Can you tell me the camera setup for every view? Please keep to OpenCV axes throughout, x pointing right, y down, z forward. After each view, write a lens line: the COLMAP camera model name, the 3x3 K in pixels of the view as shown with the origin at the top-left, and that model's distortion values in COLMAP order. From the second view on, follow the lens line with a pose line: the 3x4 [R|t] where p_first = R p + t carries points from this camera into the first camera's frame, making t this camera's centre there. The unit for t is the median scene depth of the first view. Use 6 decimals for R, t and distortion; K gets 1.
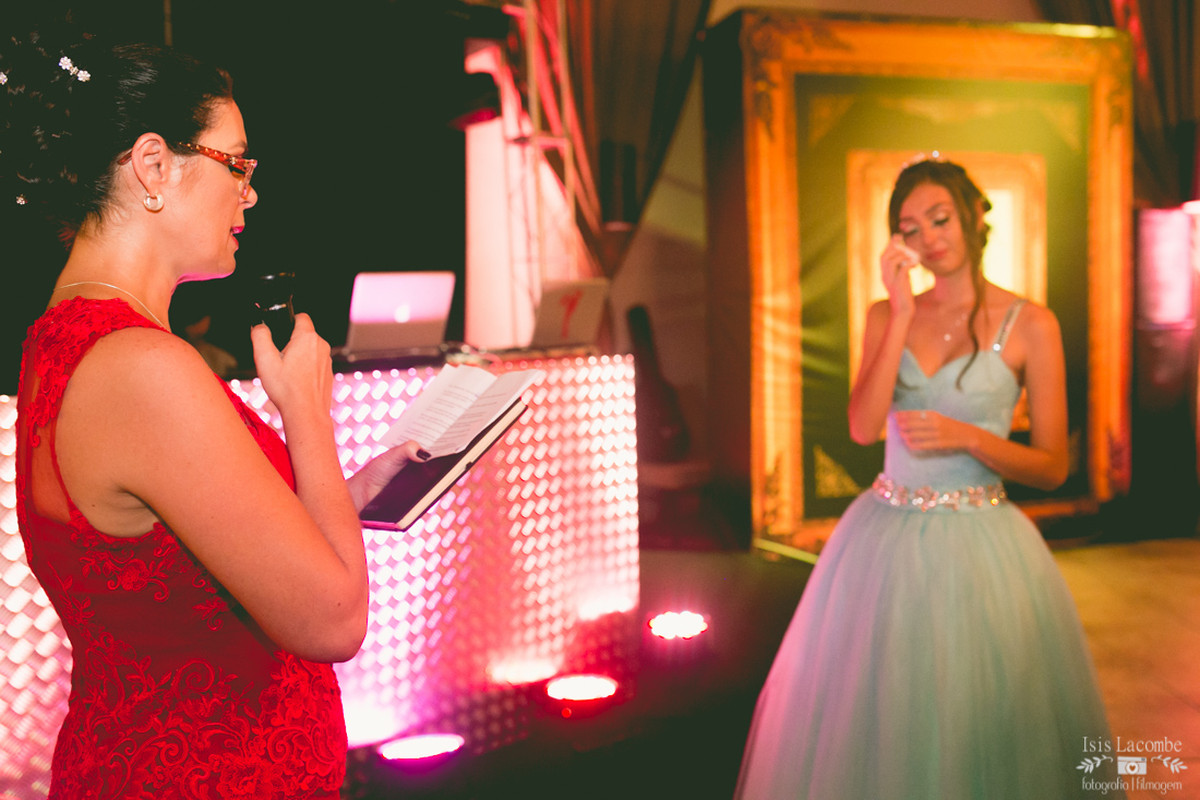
lens RADIAL K [[1194.6, 0, 599.8], [0, 1194.6, 395.6], [0, 0, 1]] dist [-0.001517, 0.000000]
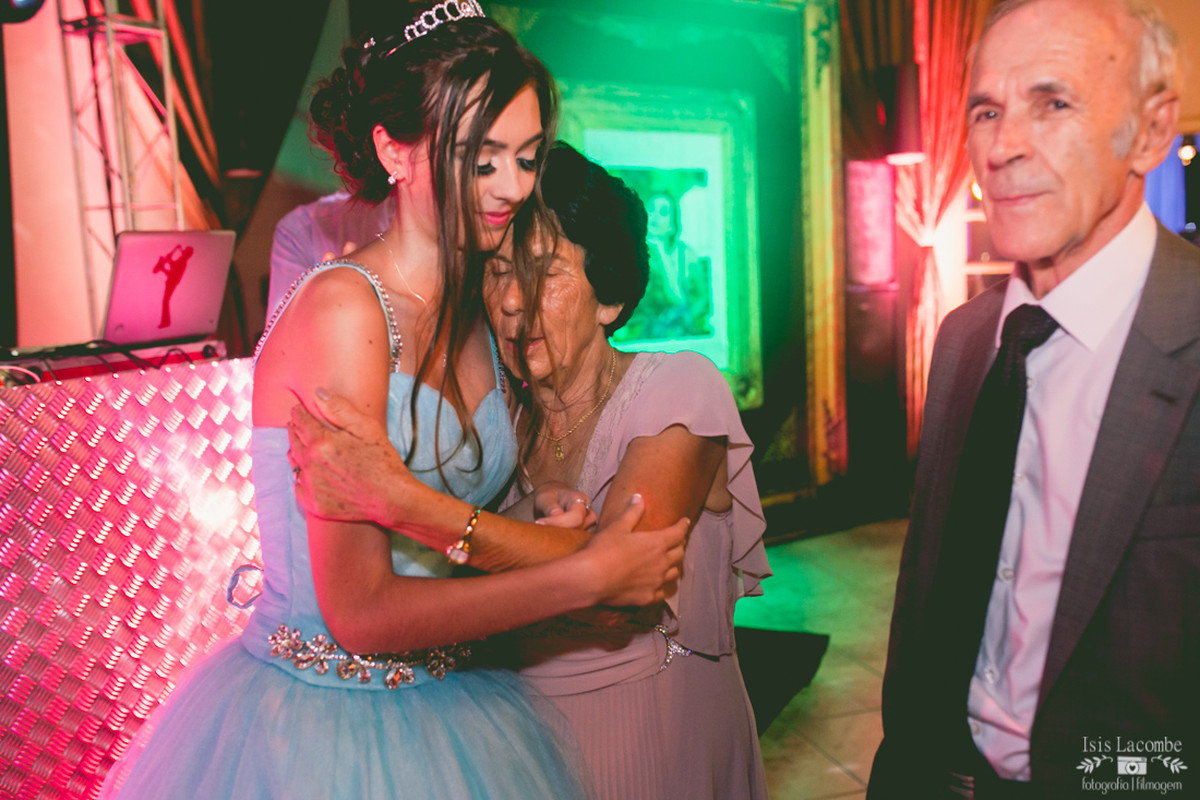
lens RADIAL K [[1194.6, 0, 603.9], [0, 1194.6, 406.9], [0, 0, 1]] dist [-0.001517, 0.000000]
pose [[0.953178, -0.047087, 0.298723, -0.000324], [0.036546, 0.998500, 0.040781, -0.014680], [-0.300195, -0.027954, 0.953468, 0.218288]]
